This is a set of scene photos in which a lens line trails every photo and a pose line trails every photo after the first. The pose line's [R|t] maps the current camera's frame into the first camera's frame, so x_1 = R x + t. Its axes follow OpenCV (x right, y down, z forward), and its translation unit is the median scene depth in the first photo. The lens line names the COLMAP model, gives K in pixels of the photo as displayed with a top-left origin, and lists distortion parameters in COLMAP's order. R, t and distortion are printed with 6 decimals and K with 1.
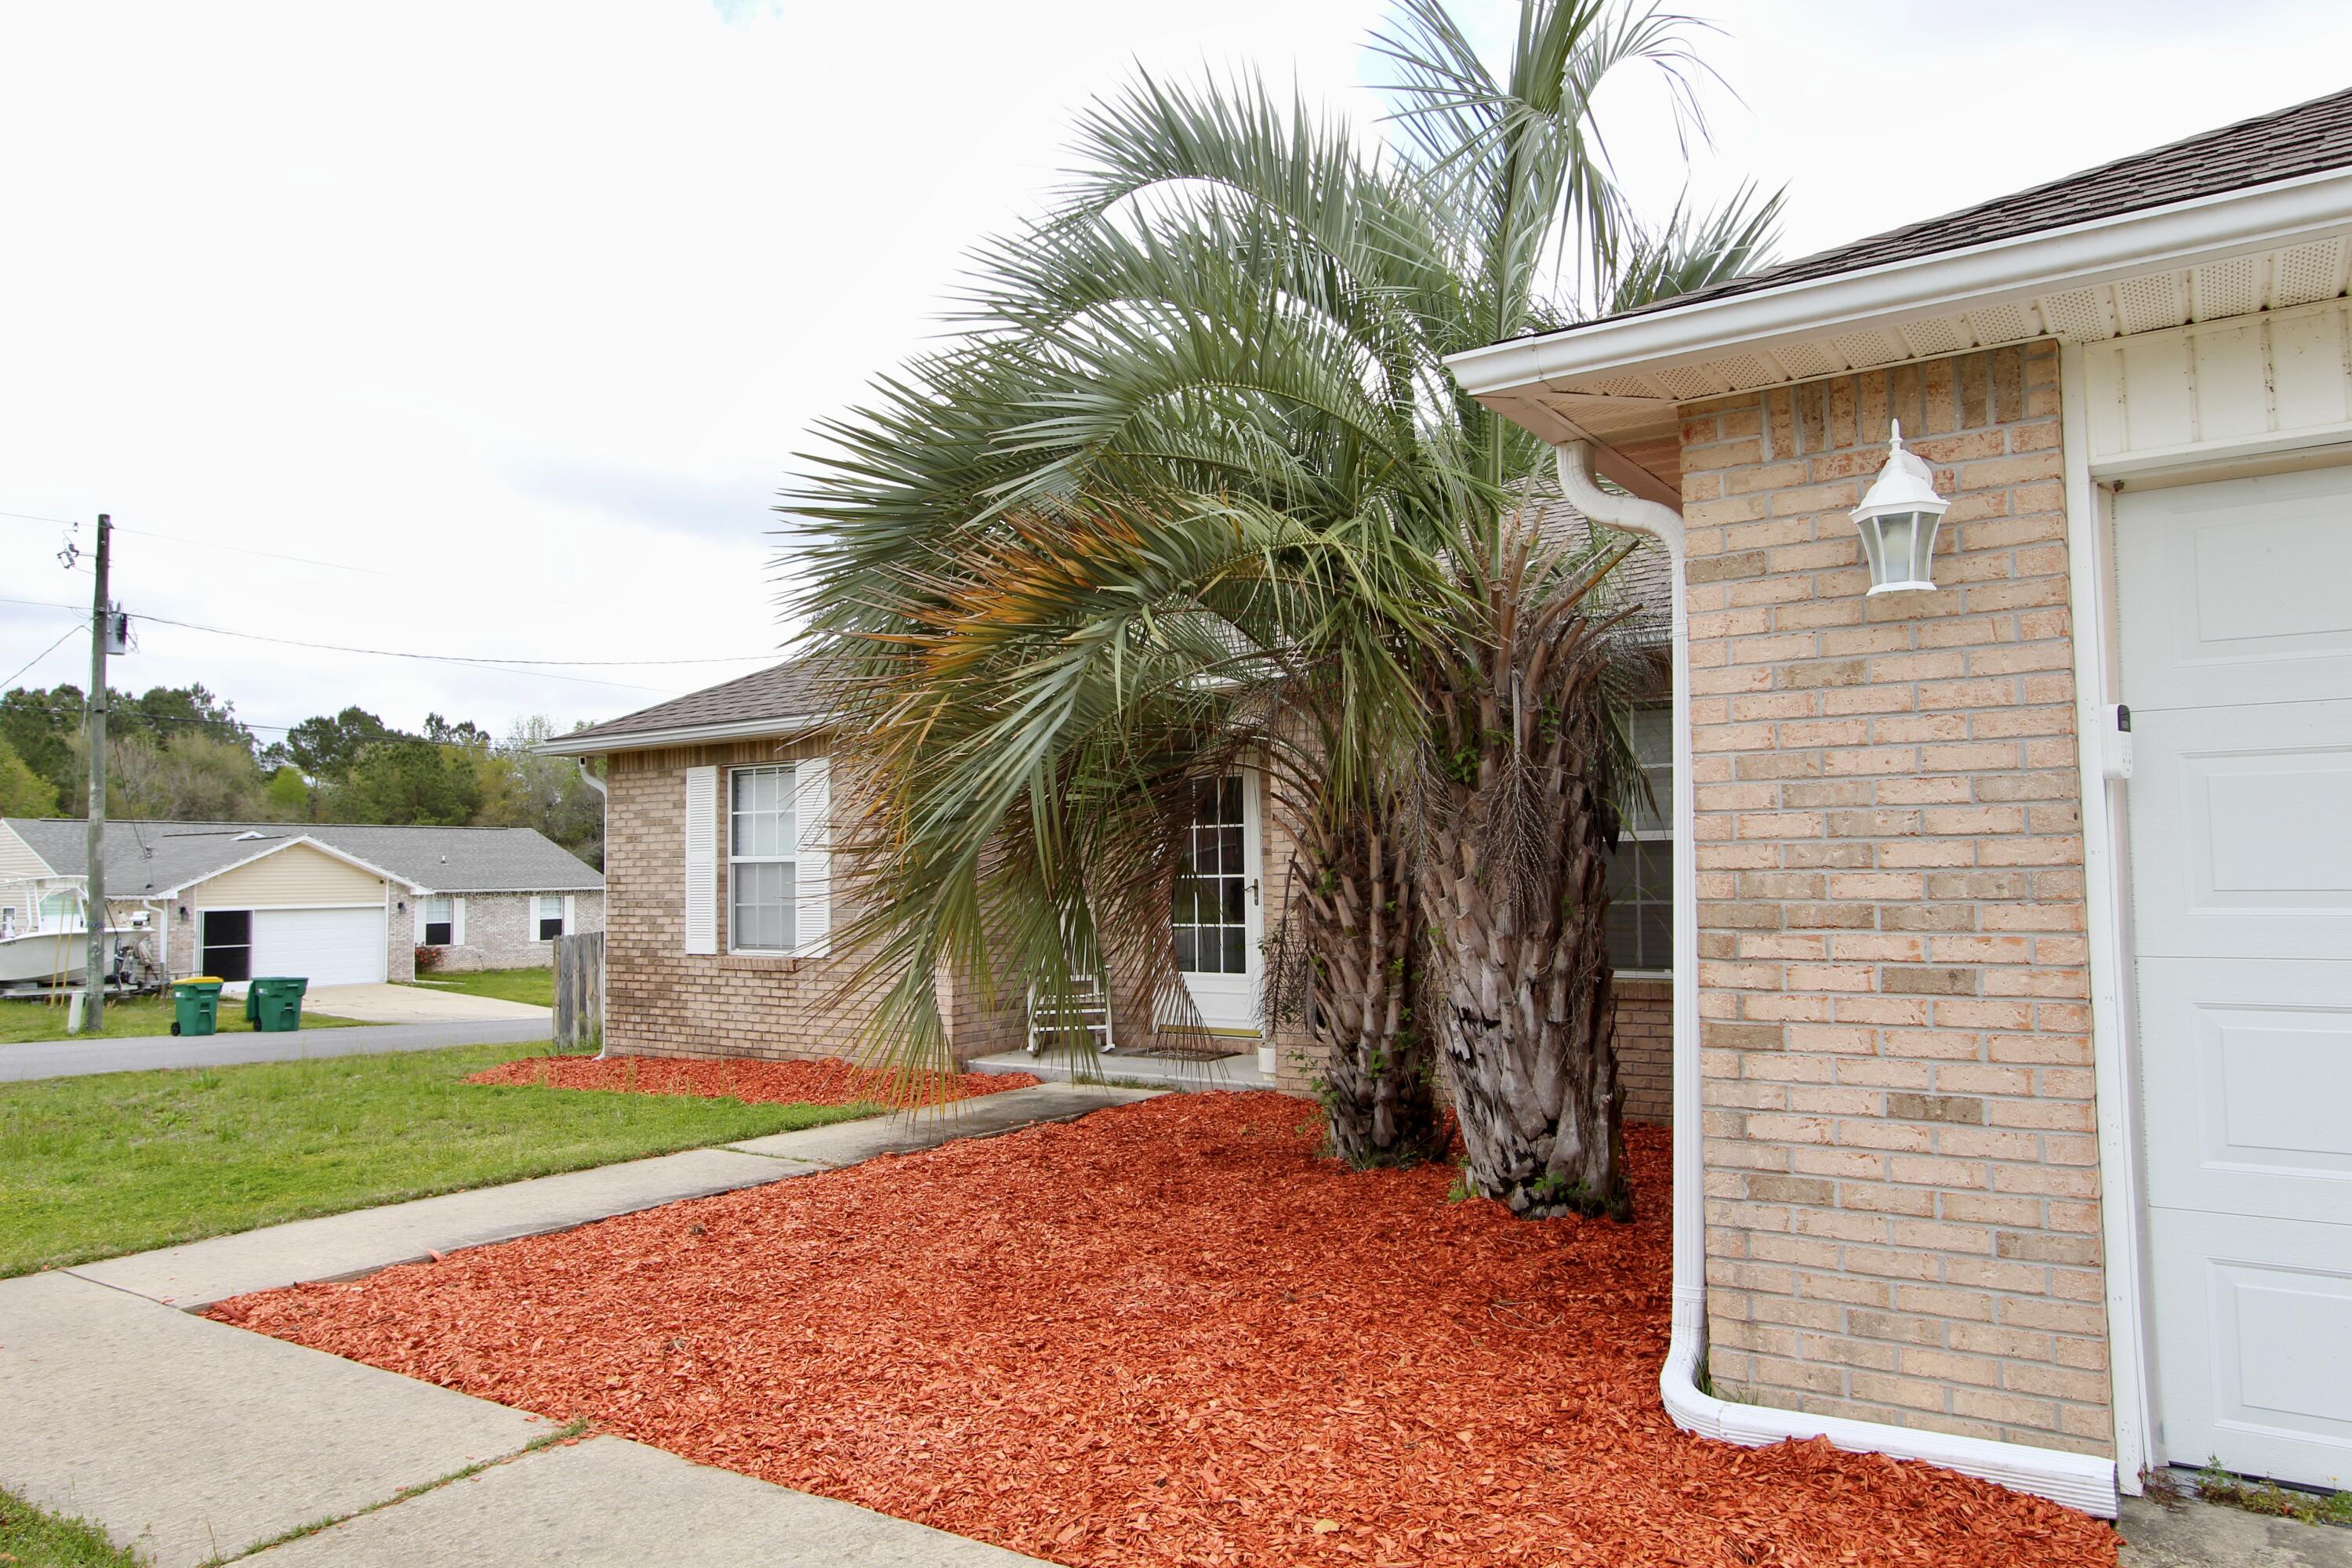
lens RADIAL K [[1548.5, 0, 1176.0], [0, 1548.5, 784.0], [0, 0, 1]] dist [-0.006814, 0.005996]
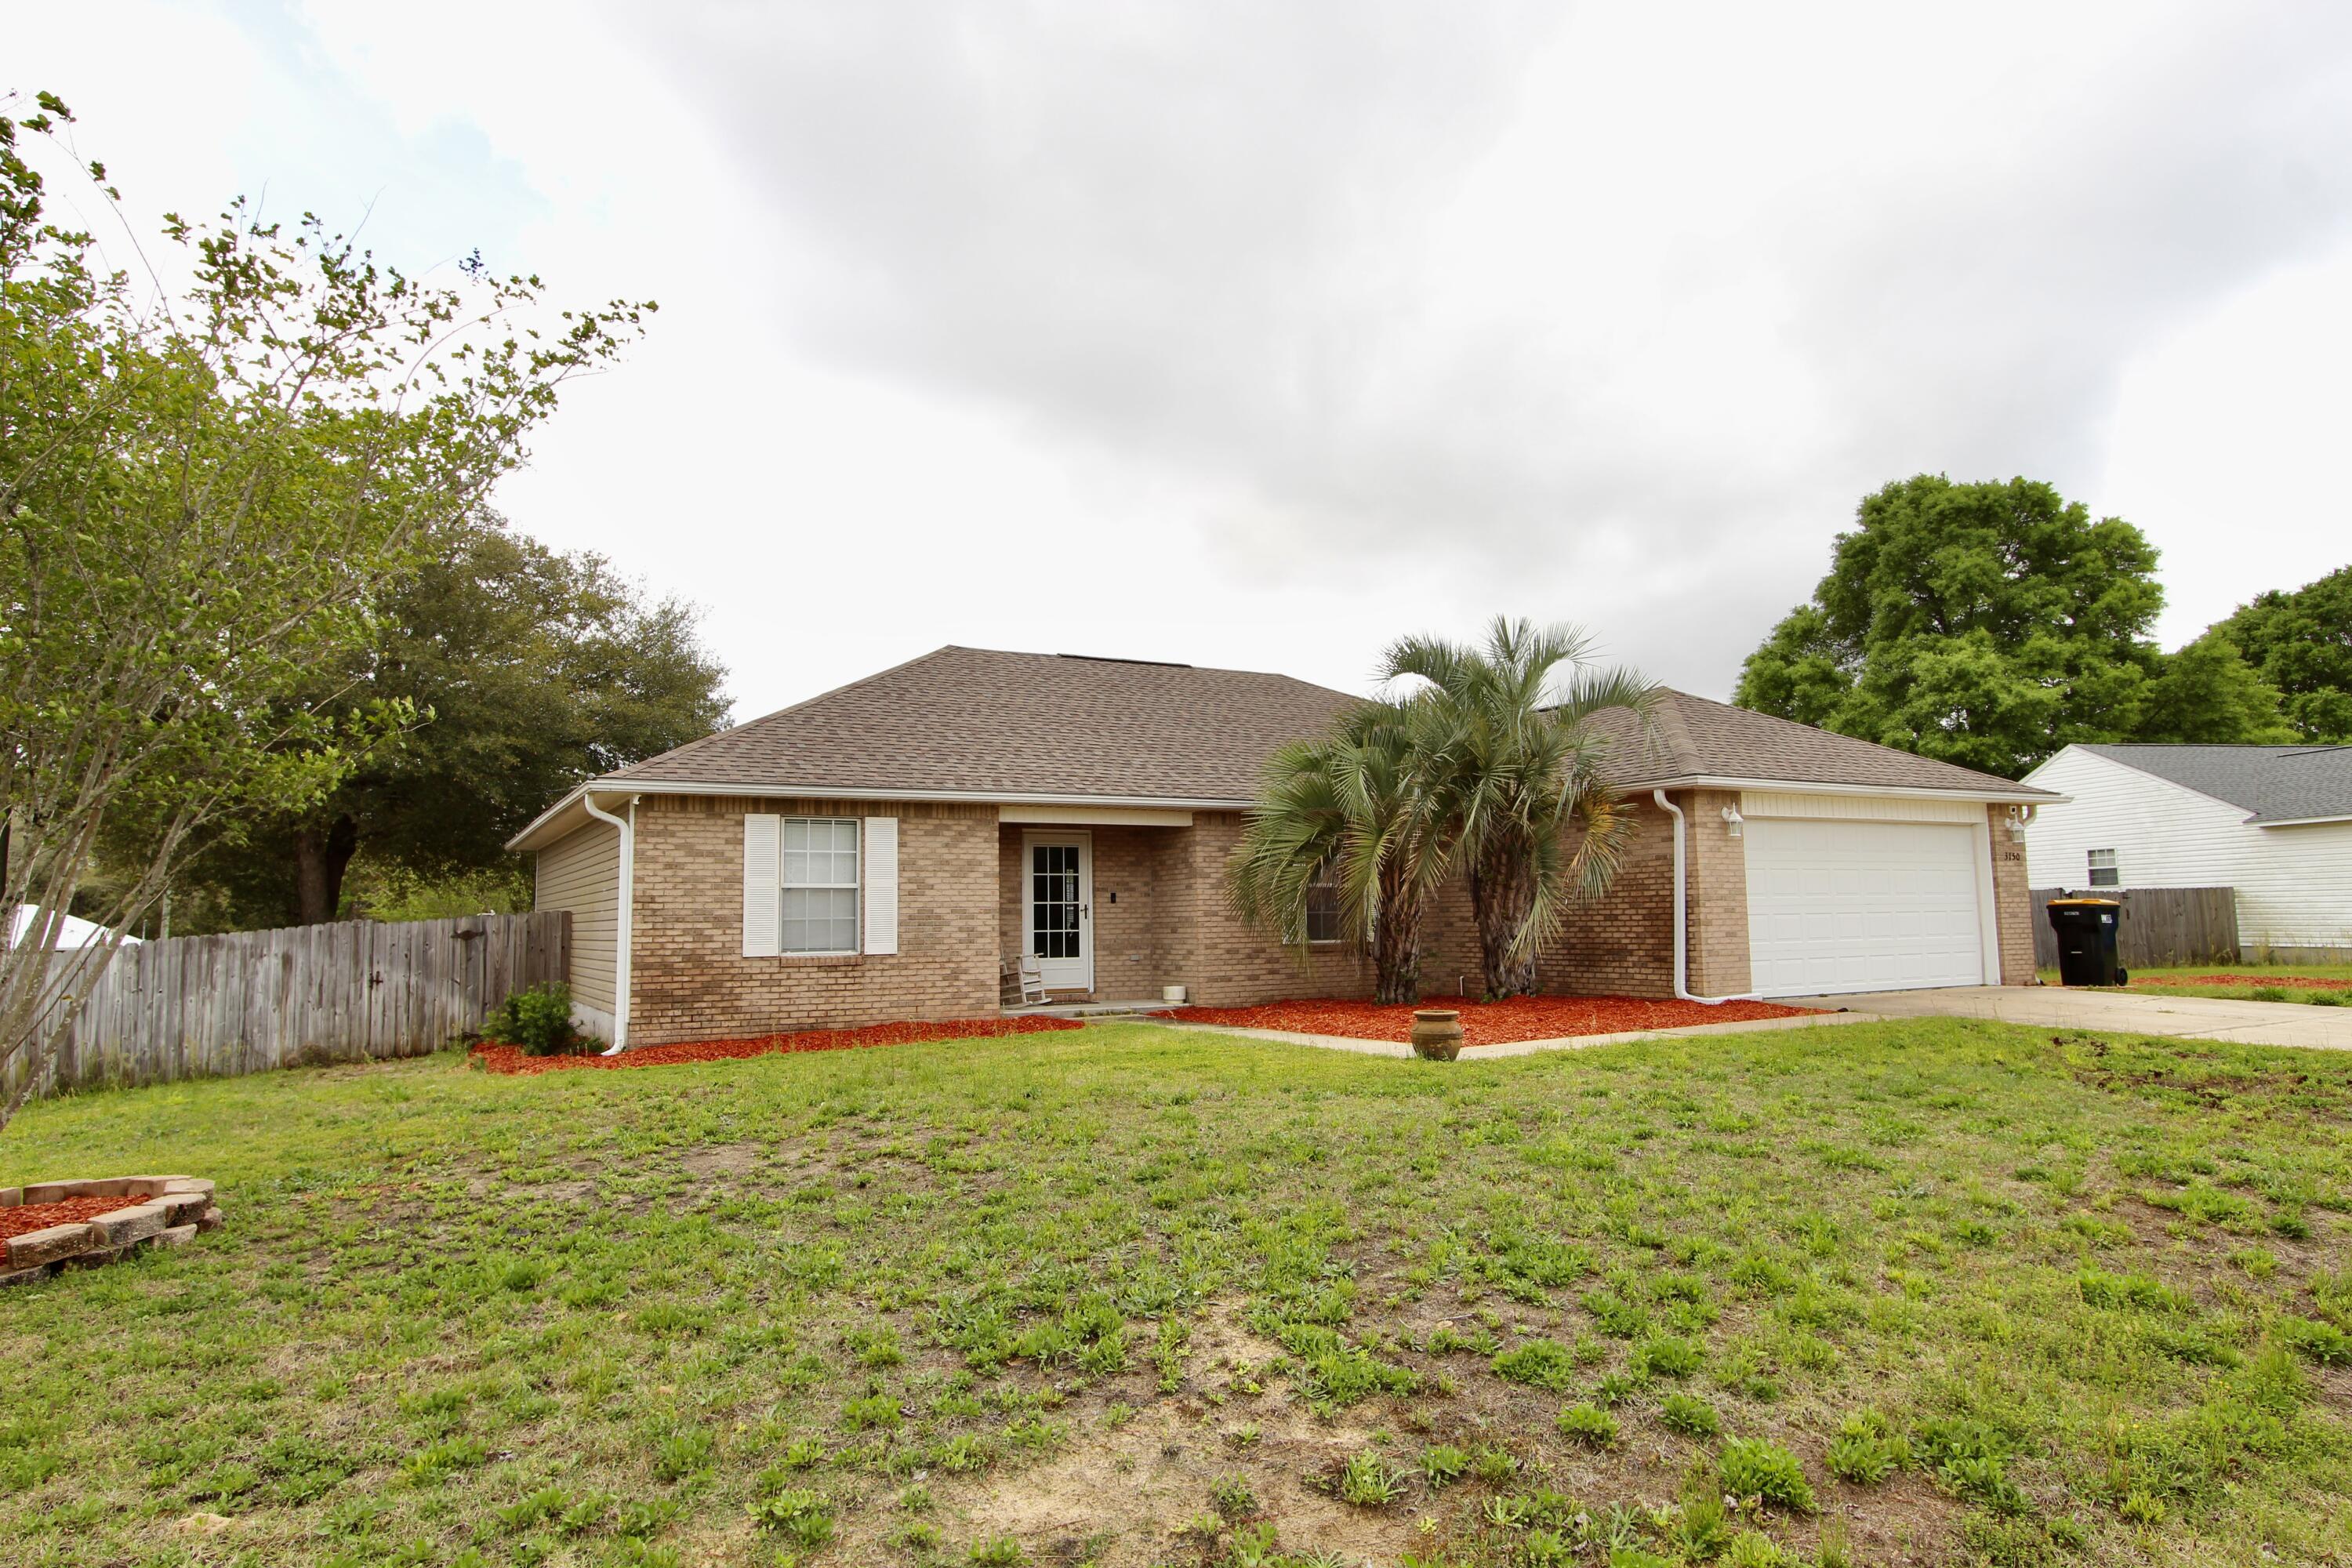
lens RADIAL K [[1405.6, 0, 1179.7], [0, 1405.6, 777.6], [0, 0, 1]] dist [-0.028300, 0.032627]
pose [[0.442280, 0.099373, 0.891355, -1.230143], [-0.043533, 0.995050, -0.089333, 0.049623], [-0.895820, 0.000707, 0.444416, 0.151921]]
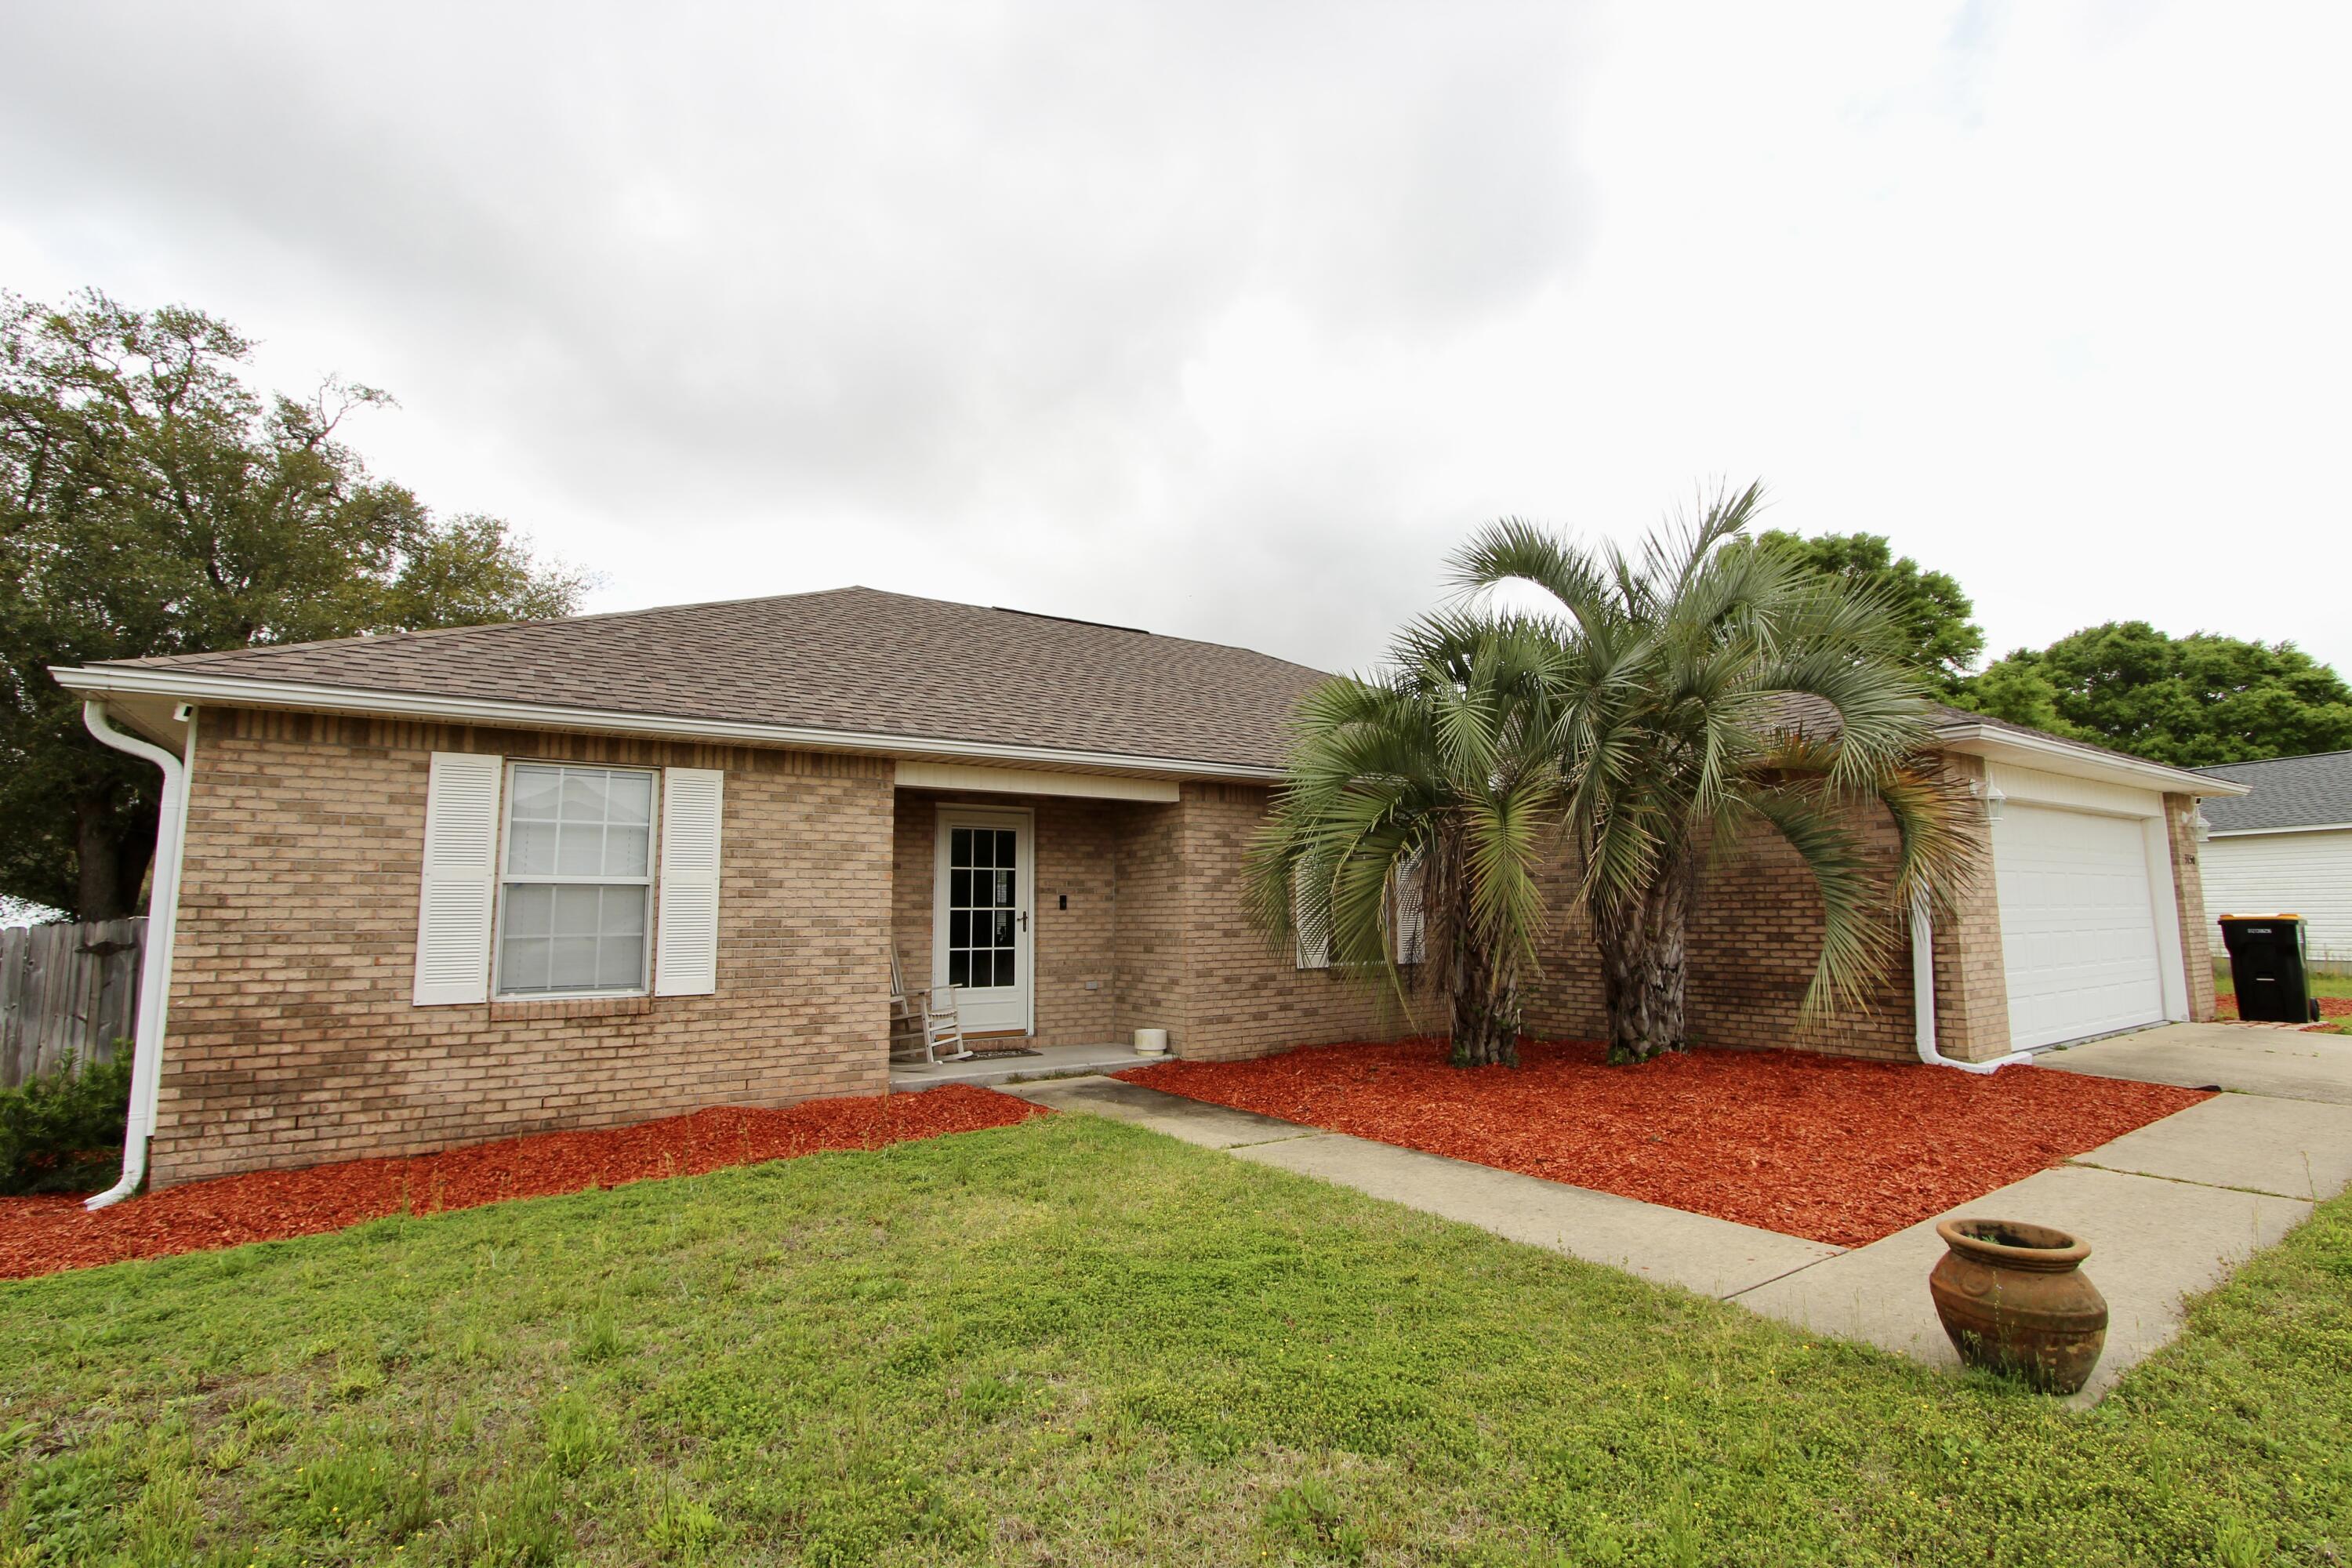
lens RADIAL K [[1088.0, 0, 1177.8], [0, 1088.0, 778.2], [0, 0, 1]] dist [-0.014596, 0.001026]
pose [[0.364467, 0.128041, 0.922371, -0.673686], [-0.051439, 0.991758, -0.117347, 0.045464], [-0.929794, -0.004677, 0.368050, 0.486572]]
